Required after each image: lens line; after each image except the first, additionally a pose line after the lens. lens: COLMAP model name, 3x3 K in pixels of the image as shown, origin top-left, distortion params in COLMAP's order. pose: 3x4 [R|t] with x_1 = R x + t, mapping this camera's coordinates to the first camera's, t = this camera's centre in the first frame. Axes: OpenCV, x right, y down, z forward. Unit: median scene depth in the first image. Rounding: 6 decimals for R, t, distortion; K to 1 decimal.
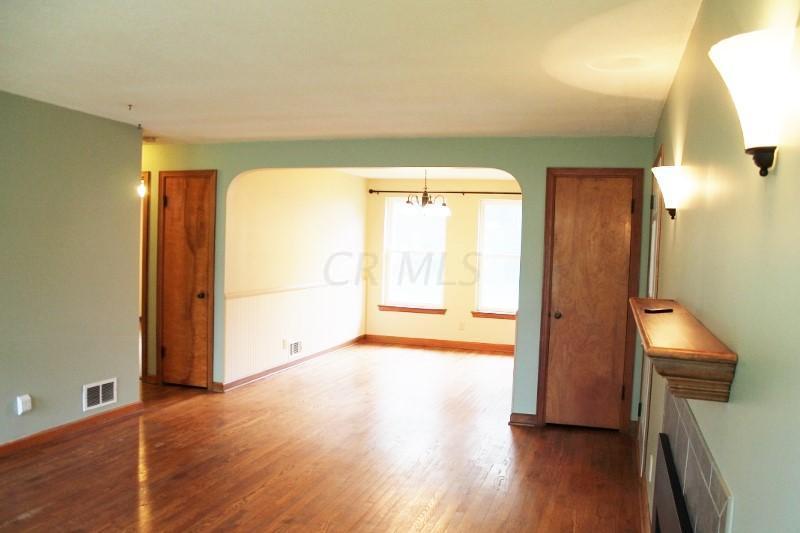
lens RADIAL K [[657.9, 0, 404.2], [0, 657.9, 279.4], [0, 0, 1]] dist [-0.161990, 0.138878]
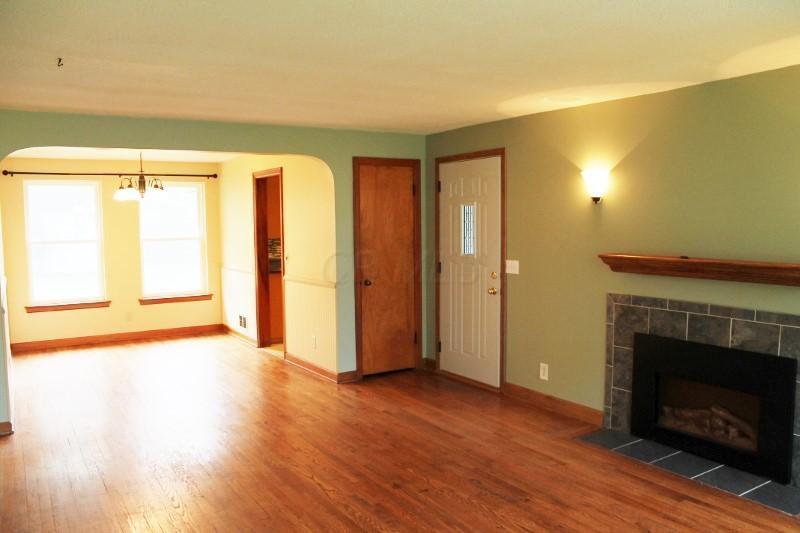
lens RADIAL K [[657.9, 0, 404.2], [0, 657.9, 279.4], [0, 0, 1]] dist [-0.161990, 0.138878]
pose [[0.642768, -0.104682, 0.758875, -0.621809], [0.077668, 0.994420, 0.071388, -0.030126], [-0.762114, 0.013054, 0.647312, 0.178638]]
